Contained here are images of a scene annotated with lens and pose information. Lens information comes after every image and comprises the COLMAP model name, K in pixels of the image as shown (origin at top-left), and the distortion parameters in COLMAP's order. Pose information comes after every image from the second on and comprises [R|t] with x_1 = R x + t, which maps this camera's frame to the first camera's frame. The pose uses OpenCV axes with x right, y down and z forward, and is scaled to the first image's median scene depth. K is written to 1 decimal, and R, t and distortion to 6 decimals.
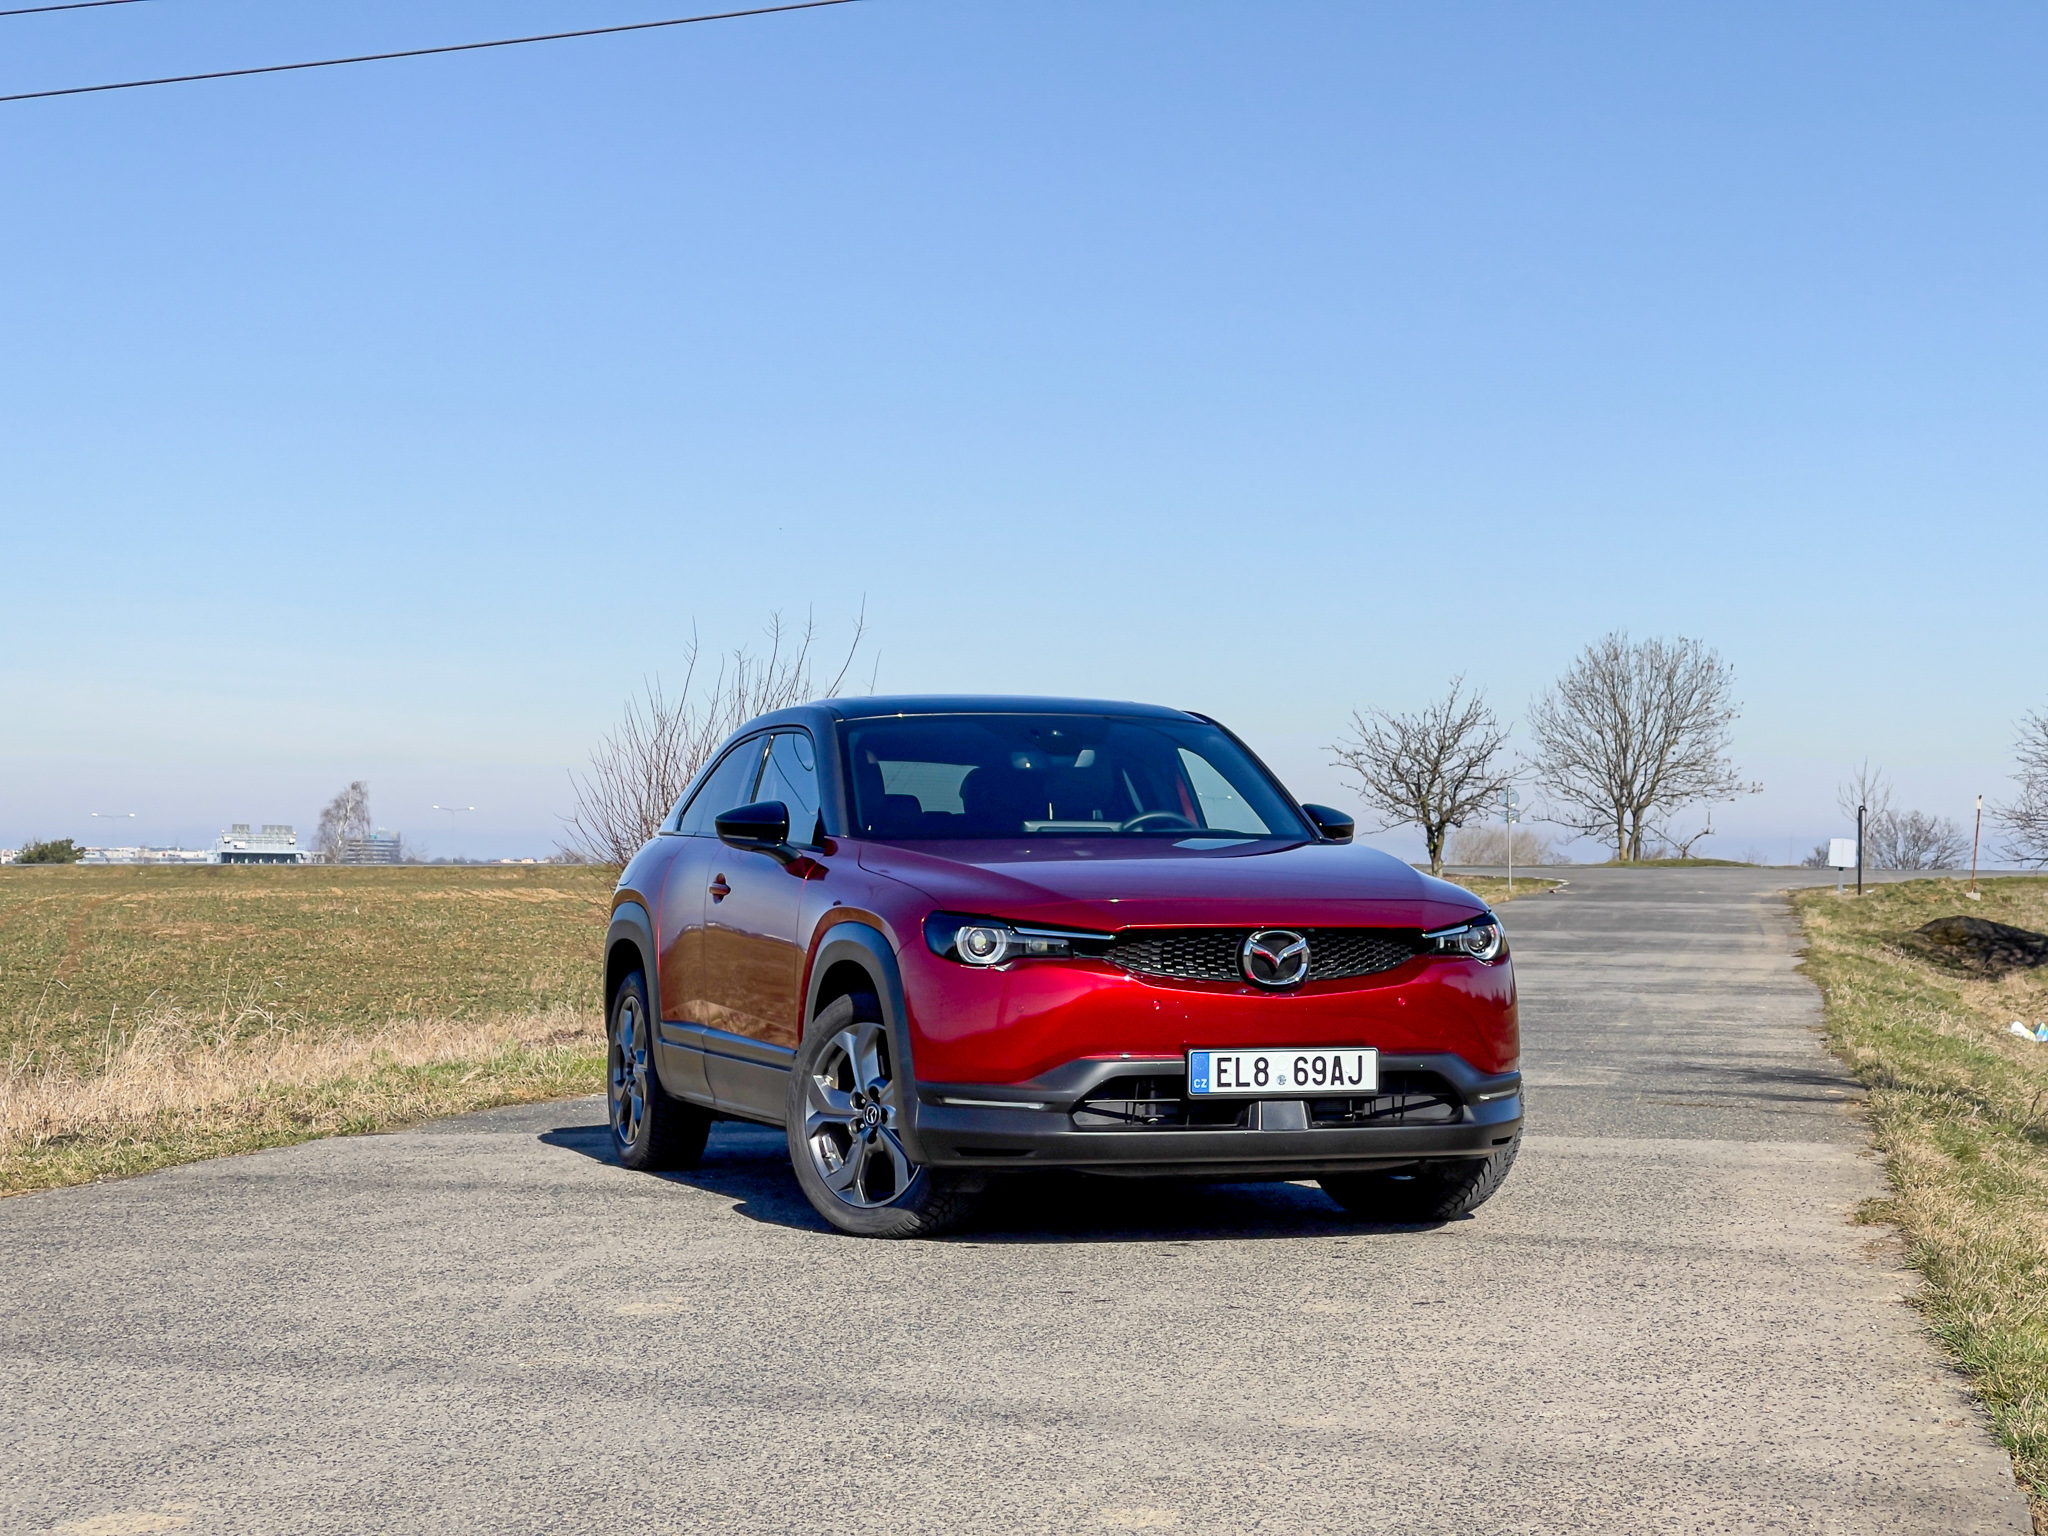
lens RADIAL K [[3850.9, 0, 1001.4], [0, 3850.9, 744.5], [0, 0, 1]] dist [0.222963, 0.000000]
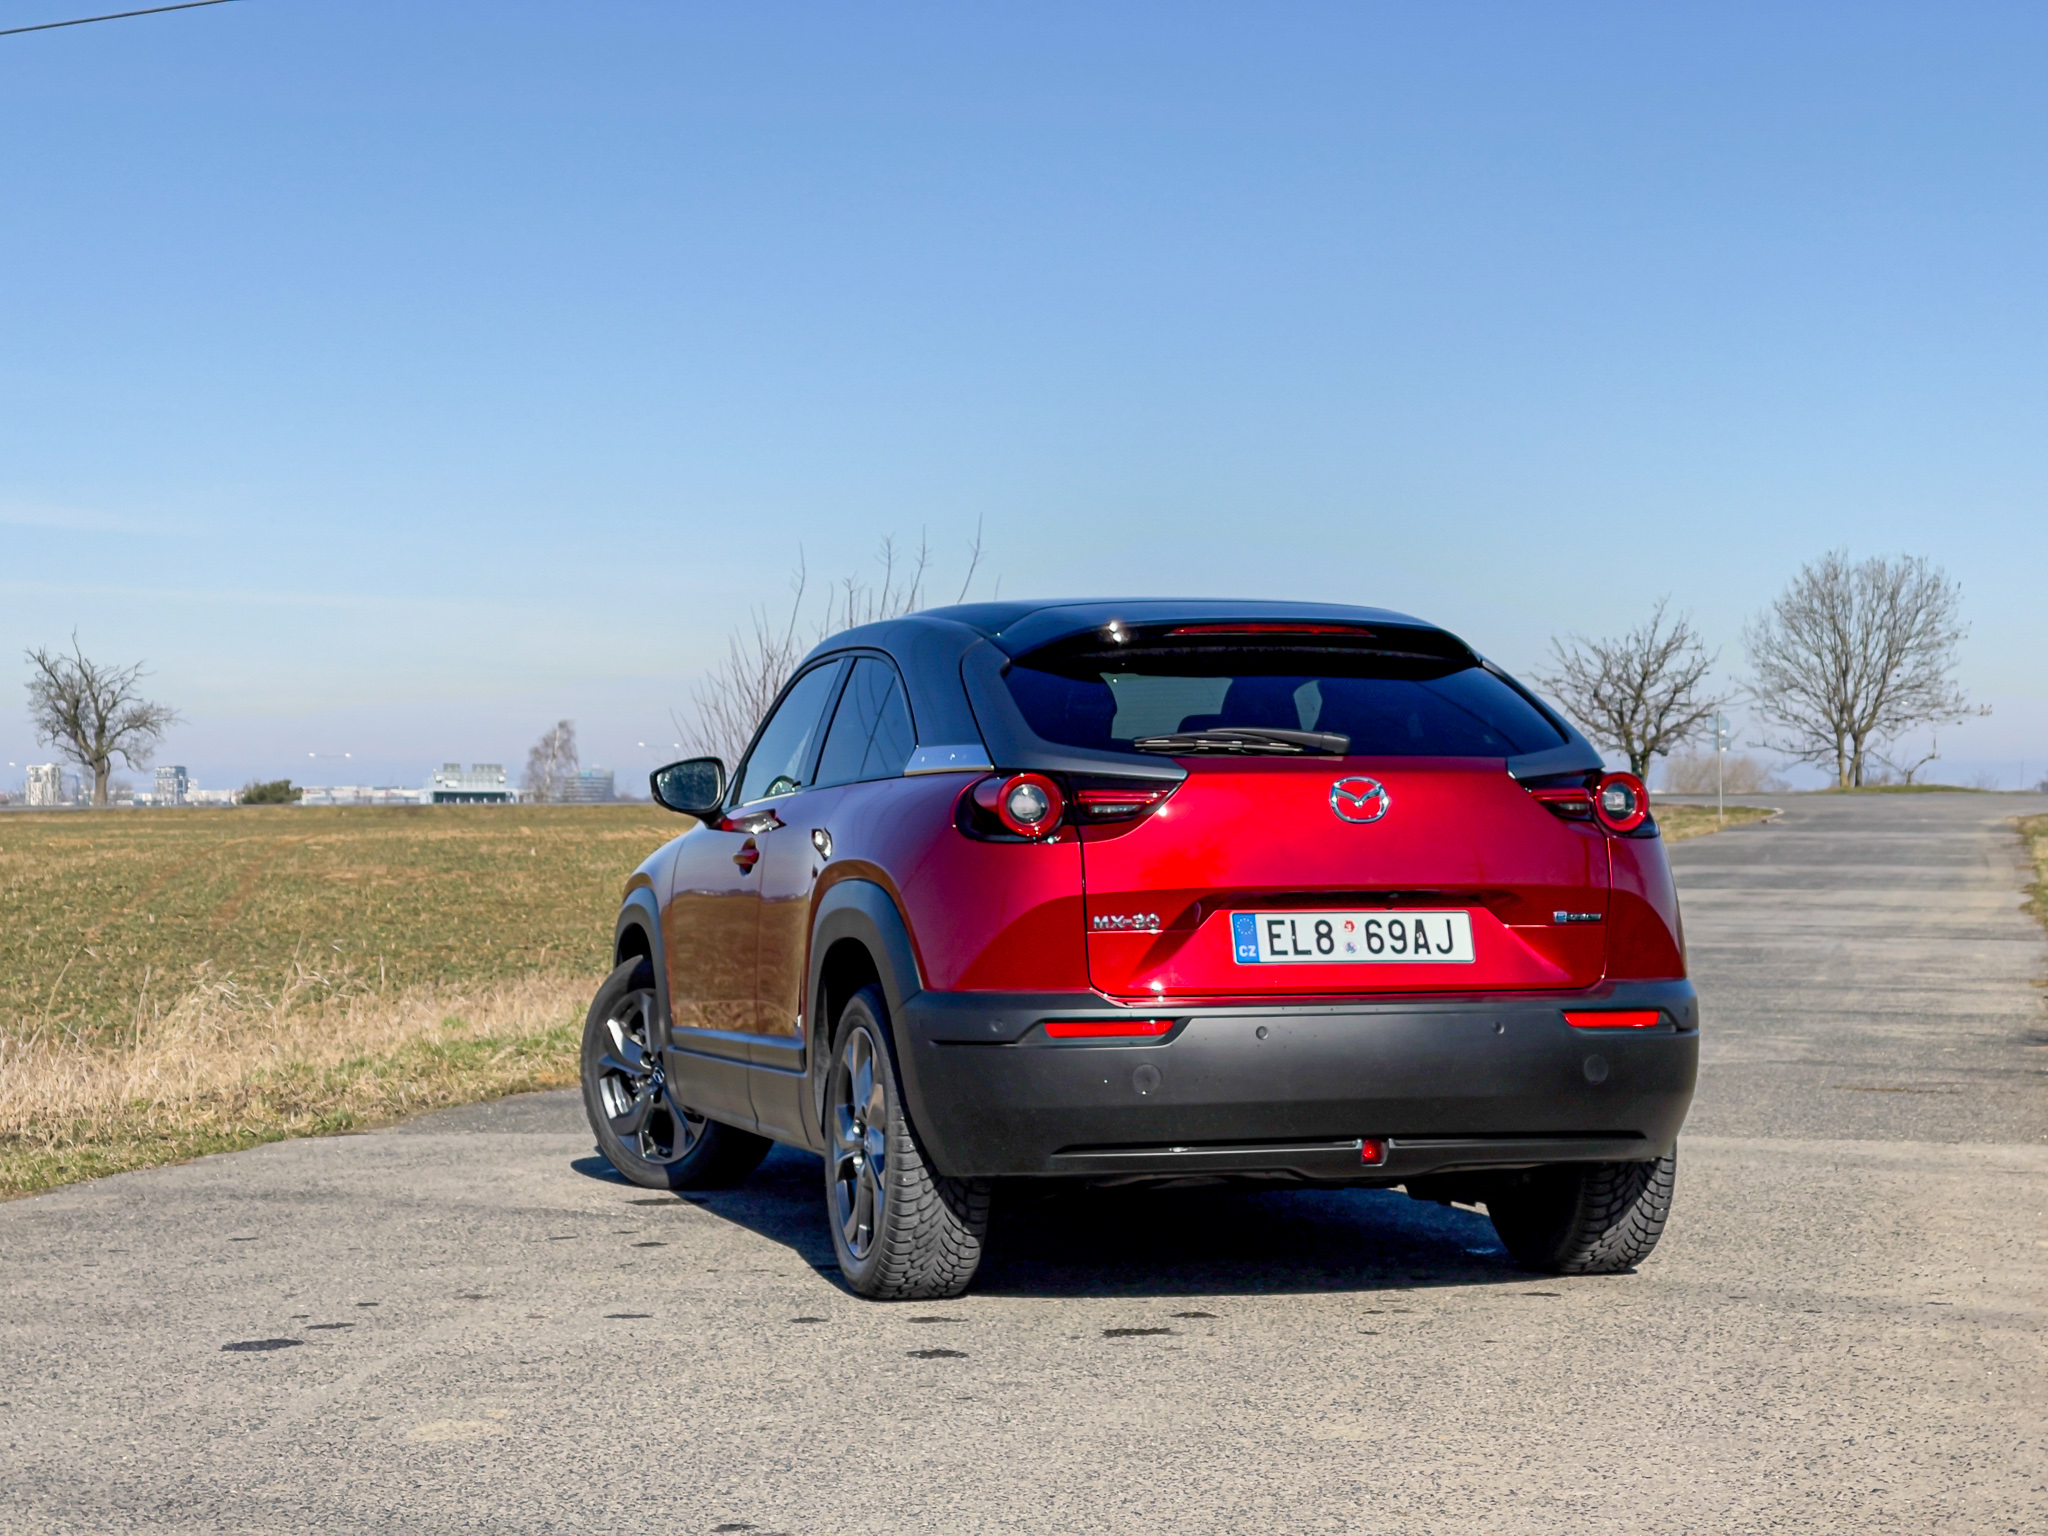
lens RADIAL K [[3850.9, 0, 951.8], [0, 3850.9, 767.5], [0, 0, 1]] dist [0.222963, 0.000000]
pose [[0.997692, -0.010452, -0.067099, 0.008129], [0.012023, 0.999662, 0.023052, -0.000083], [0.066835, -0.023805, 0.997480, 0.034187]]
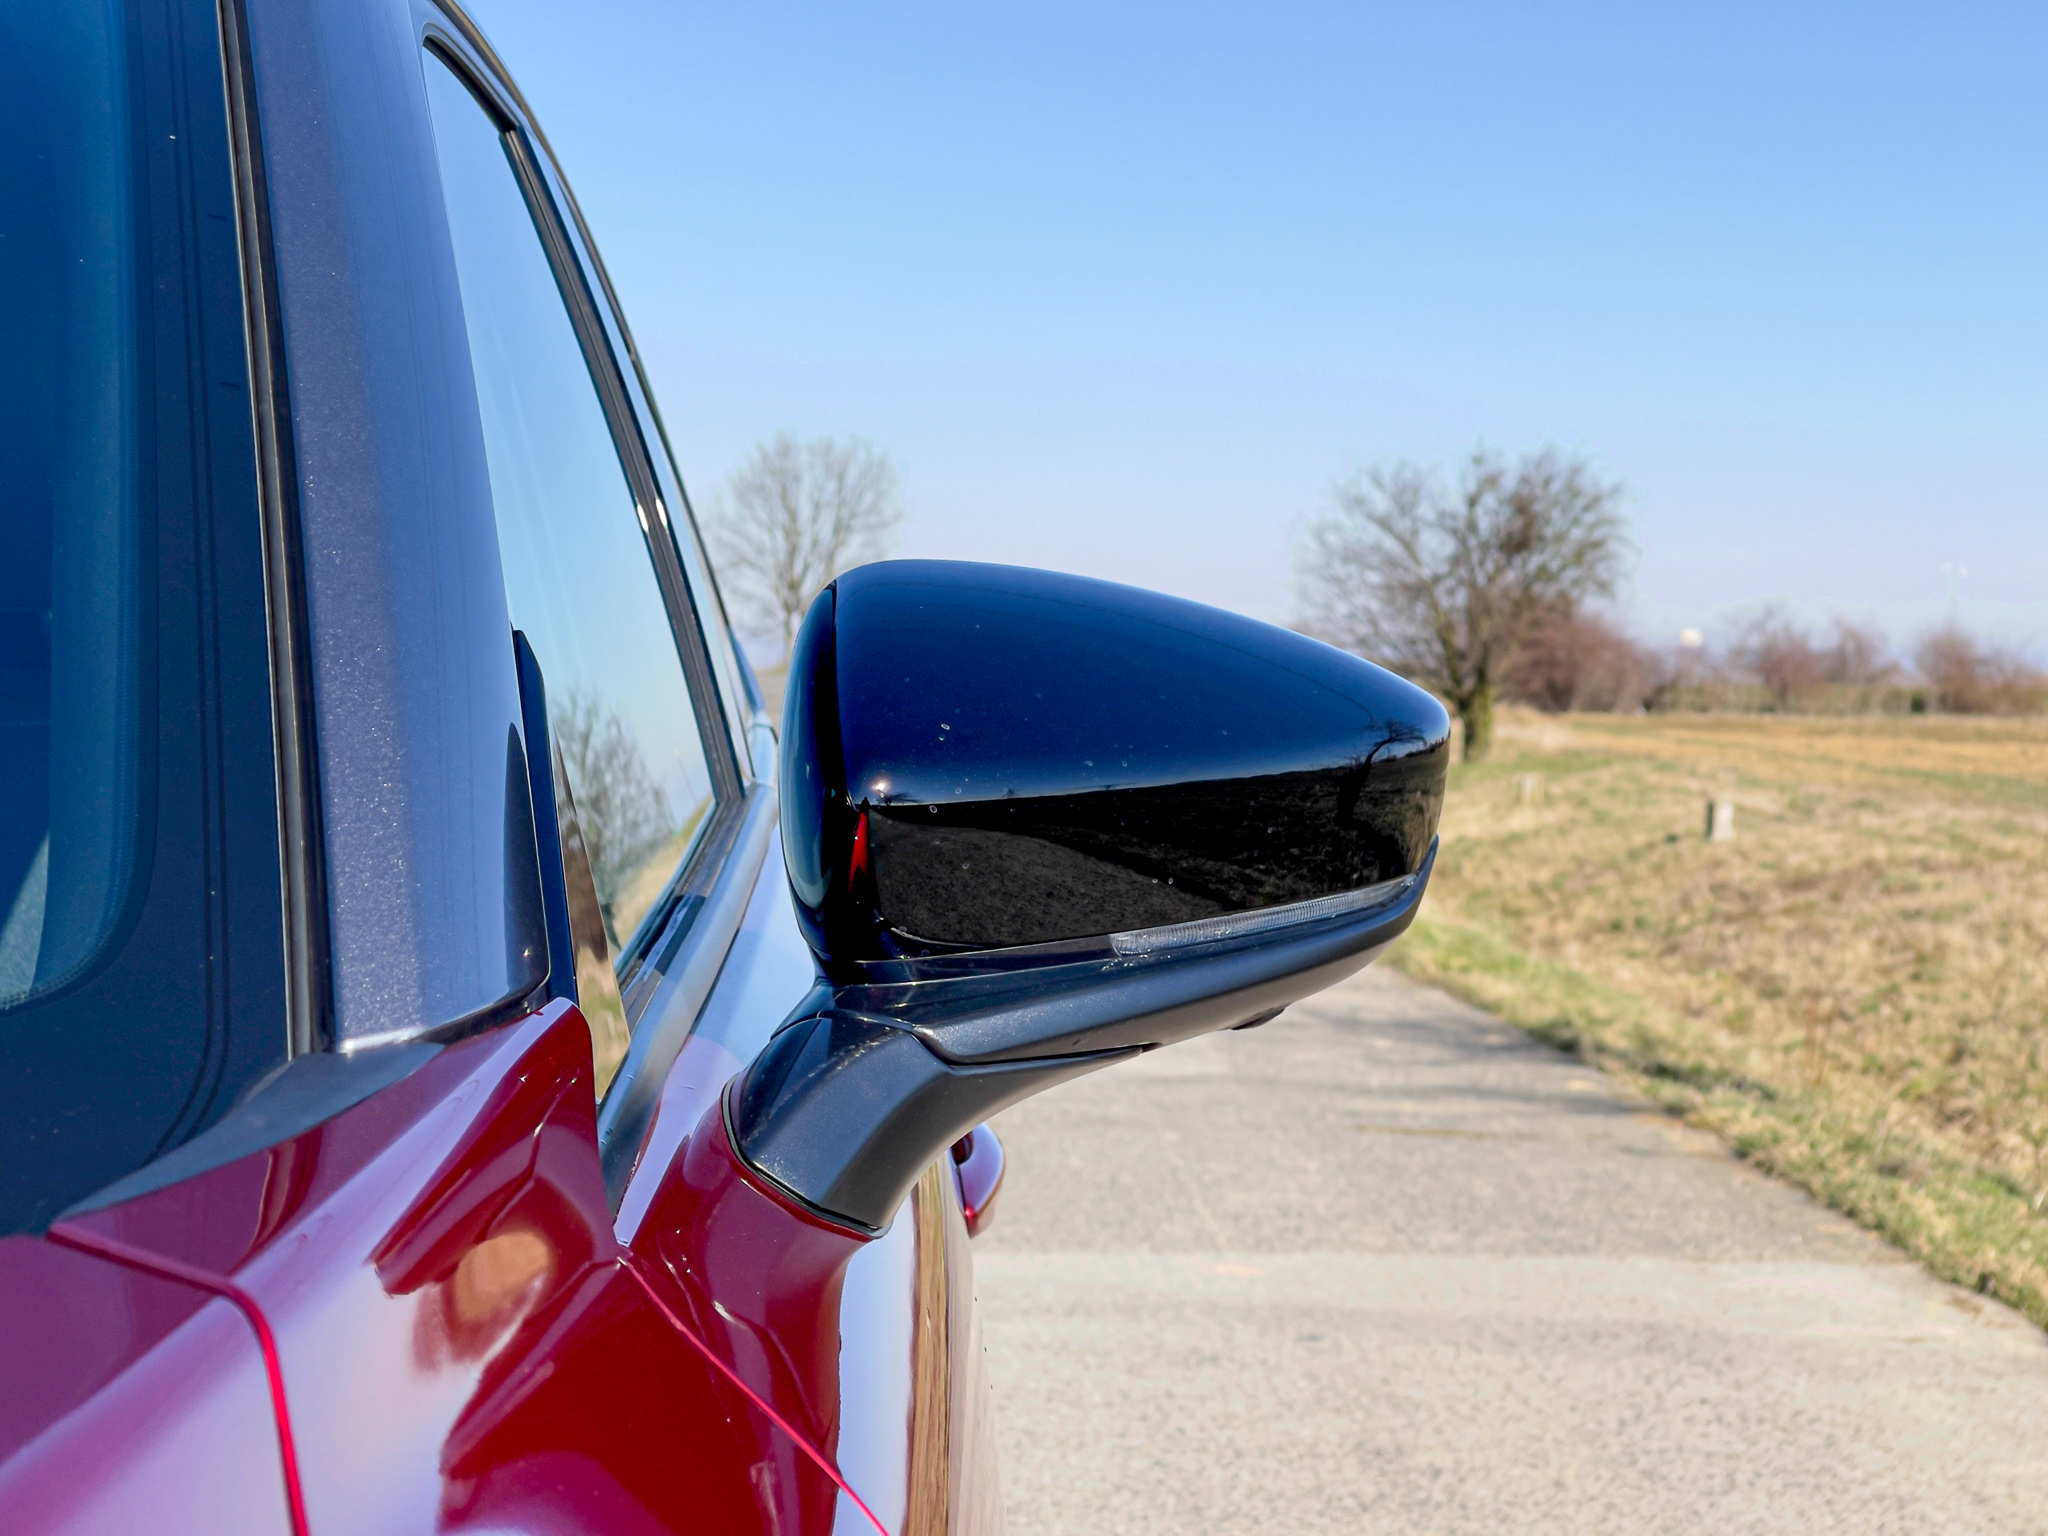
lens RADIAL K [[3850.9, 0, 992.6], [0, 3850.9, 749.0], [0, 0, 1]] dist [0.222963, 0.000000]
pose [[0.975158, 0.007278, 0.221390, -0.006097], [-0.019172, 0.998483, 0.051623, 0.000788], [-0.220678, -0.054585, 0.973818, 0.110944]]
